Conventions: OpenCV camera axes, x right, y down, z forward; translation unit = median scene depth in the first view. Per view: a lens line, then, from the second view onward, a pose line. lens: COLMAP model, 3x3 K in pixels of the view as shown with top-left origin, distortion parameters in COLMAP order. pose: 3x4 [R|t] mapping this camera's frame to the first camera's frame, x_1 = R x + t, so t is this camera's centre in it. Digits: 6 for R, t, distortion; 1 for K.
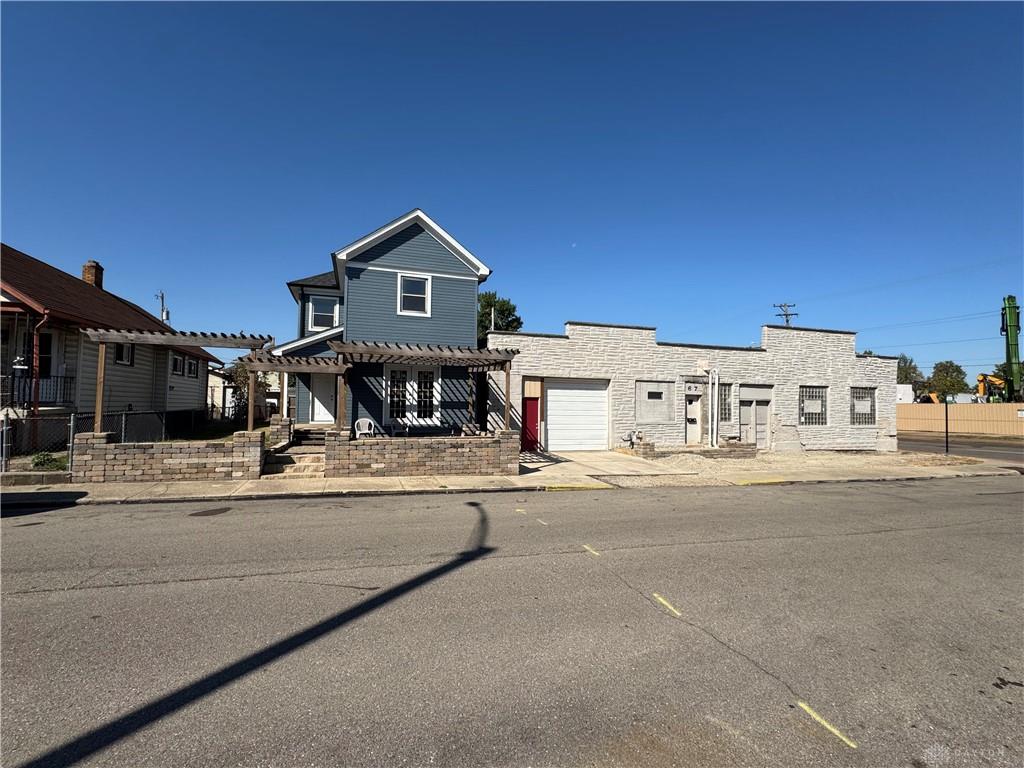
lens RADIAL K [[455.7, 0, 517.7], [0, 455.7, 383.0], [0, 0, 1]] dist [-0.000009, 0.000196]
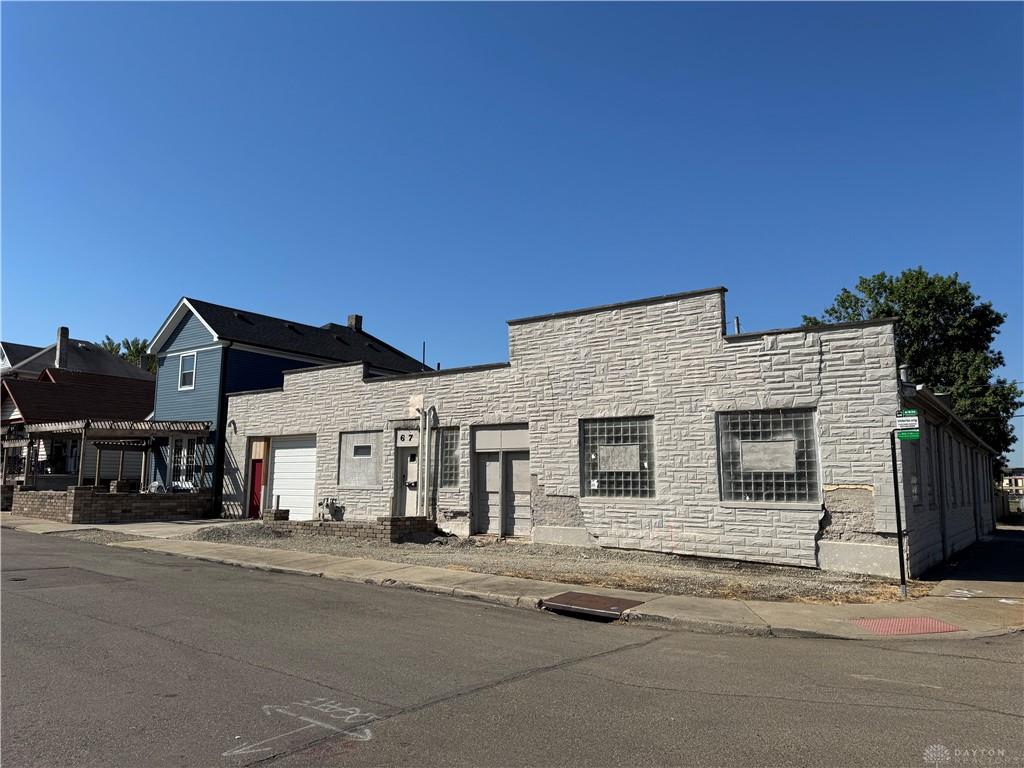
lens RADIAL K [[716.8, 0, 512.0], [0, 716.8, 384.0], [0, 0, 1]] dist [0.180913, -0.352505]
pose [[0.572555, -0.118222, -0.811298, 1.416660], [0.037563, 0.992292, -0.118088, 0.068129], [0.819005, 0.037137, 0.572583, 0.520288]]
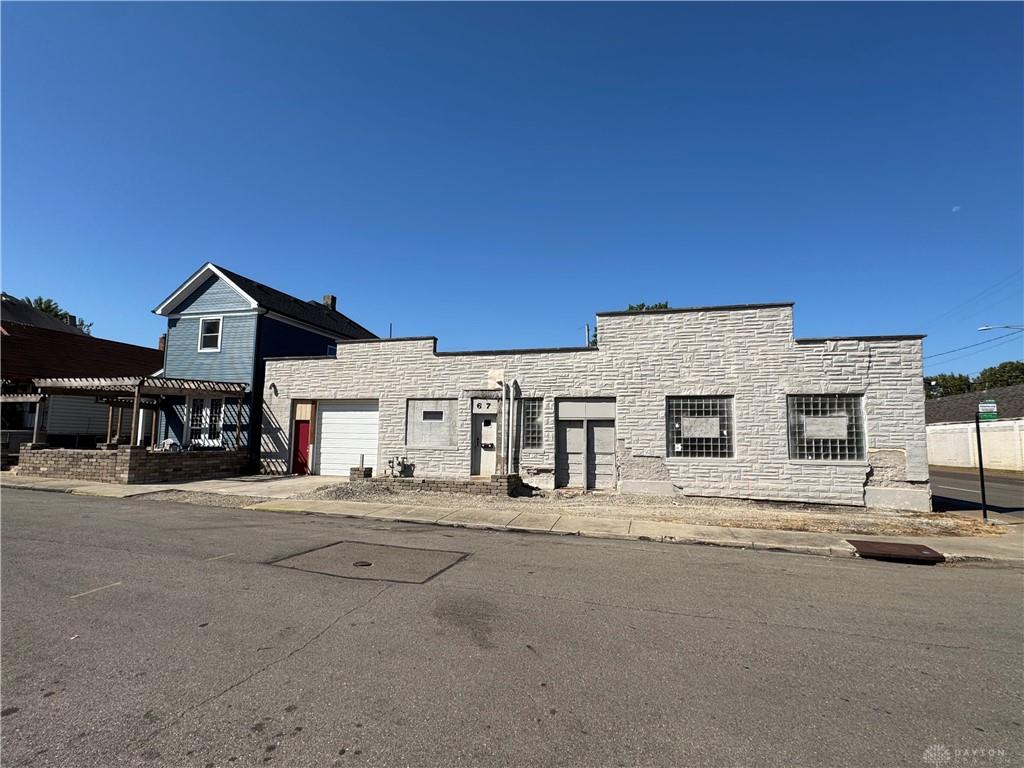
lens RADIAL K [[520.4, 0, 513.4], [0, 520.4, 380.3], [0, 0, 1]] dist [-0.001692, 0.000815]
pose [[0.826762, -0.064900, -0.558795, 0.972067], [0.023590, 0.996449, -0.080828, 0.043790], [0.562057, 0.053643, 0.825357, 0.282394]]
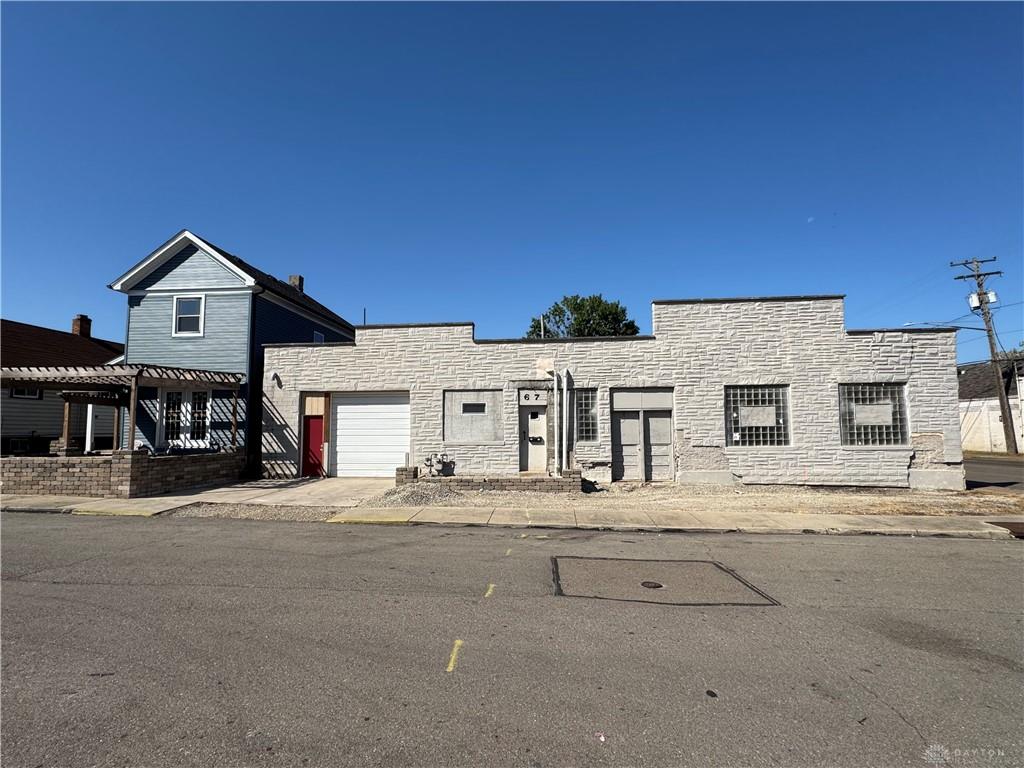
lens RADIAL K [[520.4, 0, 513.4], [0, 520.4, 380.3], [0, 0, 1]] dist [-0.001692, 0.000815]
pose [[0.916111, -0.057738, -0.396744, 0.721693], [0.038449, 0.997667, -0.056408, 0.032608], [0.399076, 0.036422, 0.916194, 0.208078]]
